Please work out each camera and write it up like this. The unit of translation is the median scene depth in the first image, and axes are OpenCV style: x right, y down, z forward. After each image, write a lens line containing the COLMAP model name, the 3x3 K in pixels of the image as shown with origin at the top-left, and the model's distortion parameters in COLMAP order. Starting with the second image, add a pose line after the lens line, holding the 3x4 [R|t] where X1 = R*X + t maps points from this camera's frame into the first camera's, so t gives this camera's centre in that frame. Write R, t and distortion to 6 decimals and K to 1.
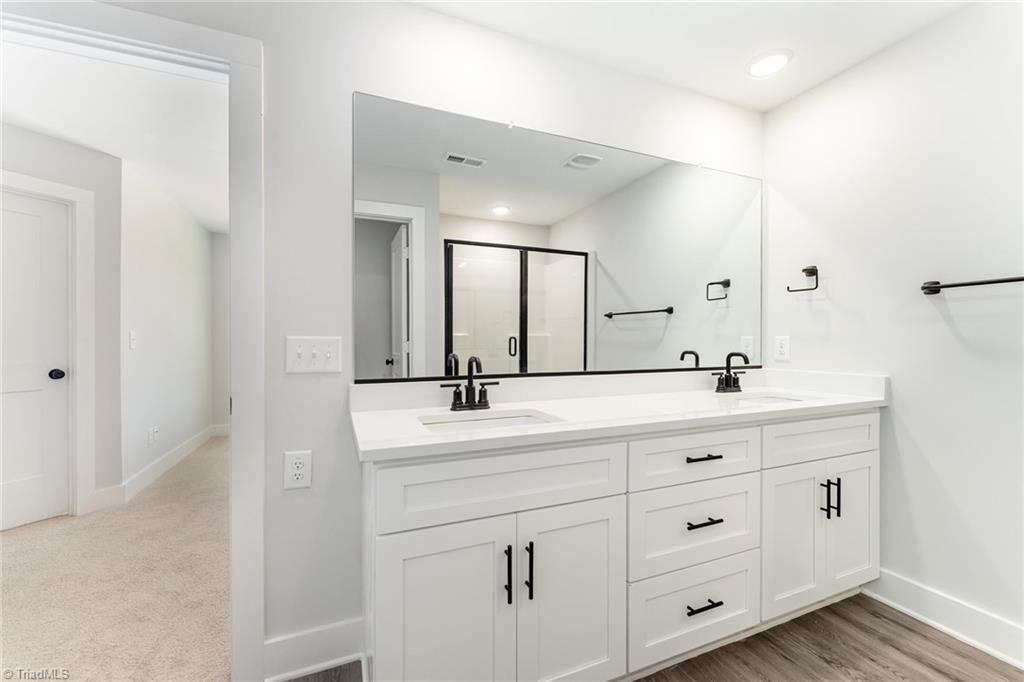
lens RADIAL K [[414.4, 0, 509.2], [0, 414.4, 341.3], [0, 0, 1]] dist [-0.005598, -0.001251]
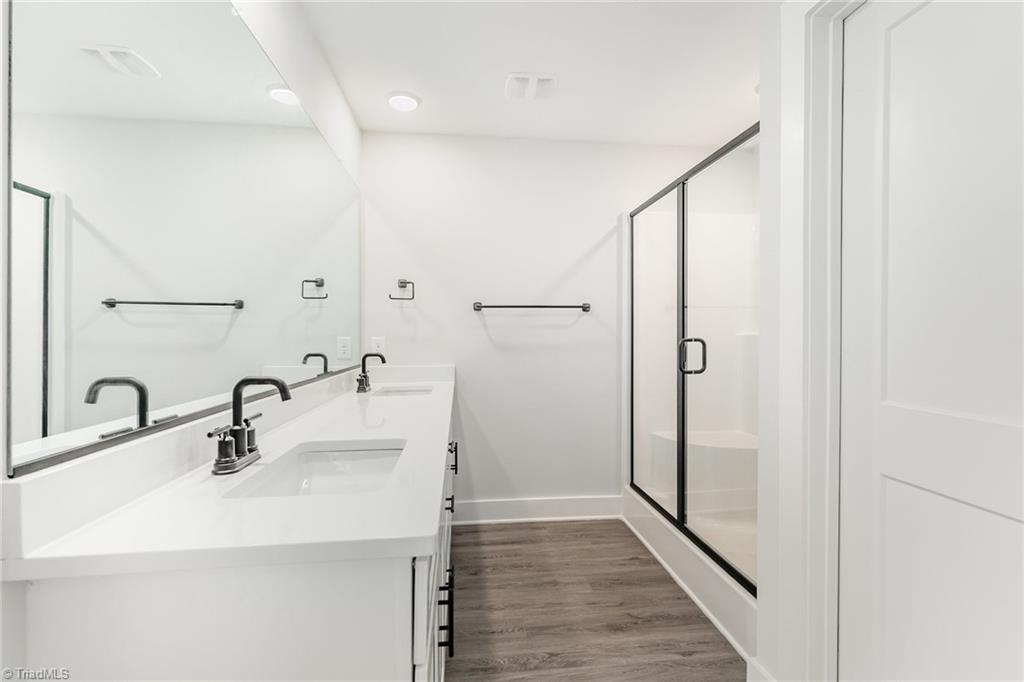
lens RADIAL K [[456.4, 0, 513.0], [0, 456.4, 336.8], [0, 0, 1]] dist [0.003638, -0.001885]
pose [[0.264033, -0.005989, 0.964495, -0.420842], [0.003019, 0.999981, 0.005383, -0.017394], [-0.964509, 0.001490, 0.264046, 0.293510]]
